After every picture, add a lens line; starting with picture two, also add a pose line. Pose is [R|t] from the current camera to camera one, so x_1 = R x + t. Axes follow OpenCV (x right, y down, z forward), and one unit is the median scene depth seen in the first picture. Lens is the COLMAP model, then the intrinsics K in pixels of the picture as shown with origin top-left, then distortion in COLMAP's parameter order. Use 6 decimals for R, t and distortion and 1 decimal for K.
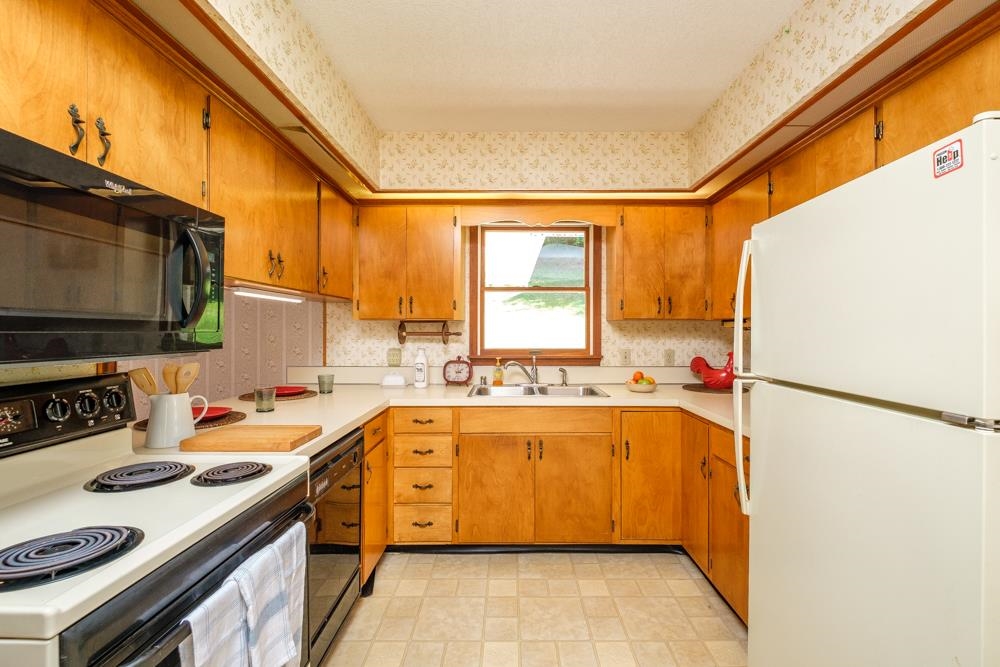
lens RADIAL K [[434.6, 0, 512.3], [0, 434.6, 328.6], [0, 0, 1]] dist [0.000988, 0.000088]
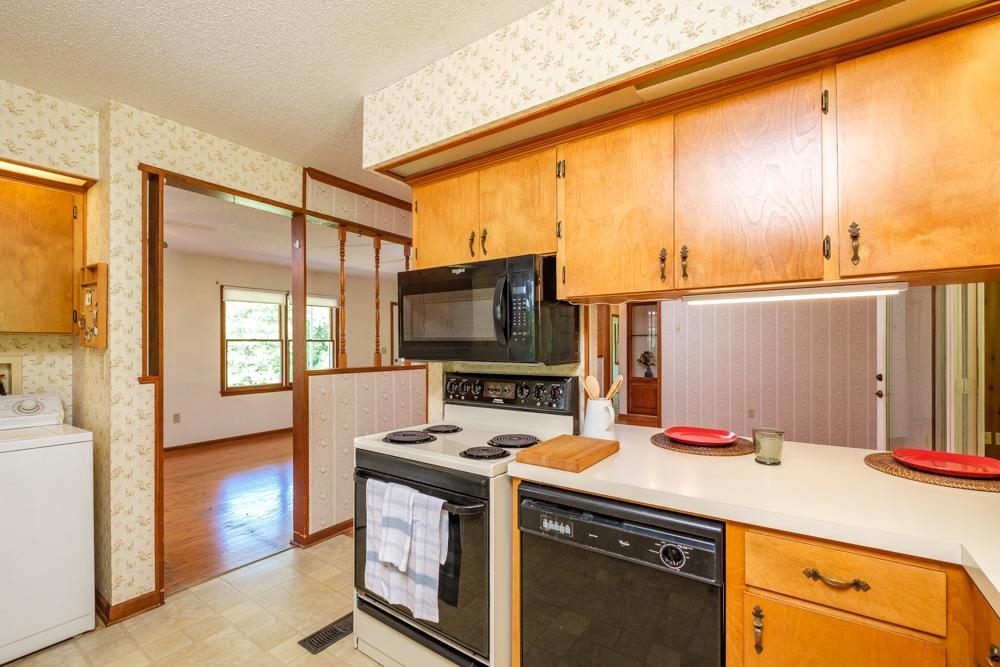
lens RADIAL K [[442.1, 0, 501.1], [0, 442.1, 345.0], [0, 0, 1]] dist [0.000740, -0.000005]
pose [[-0.577789, -0.000931, -0.816186, 0.221532], [0.003328, 0.999988, -0.003497, 0.001562], [0.816180, -0.004737, -0.577779, 0.919033]]
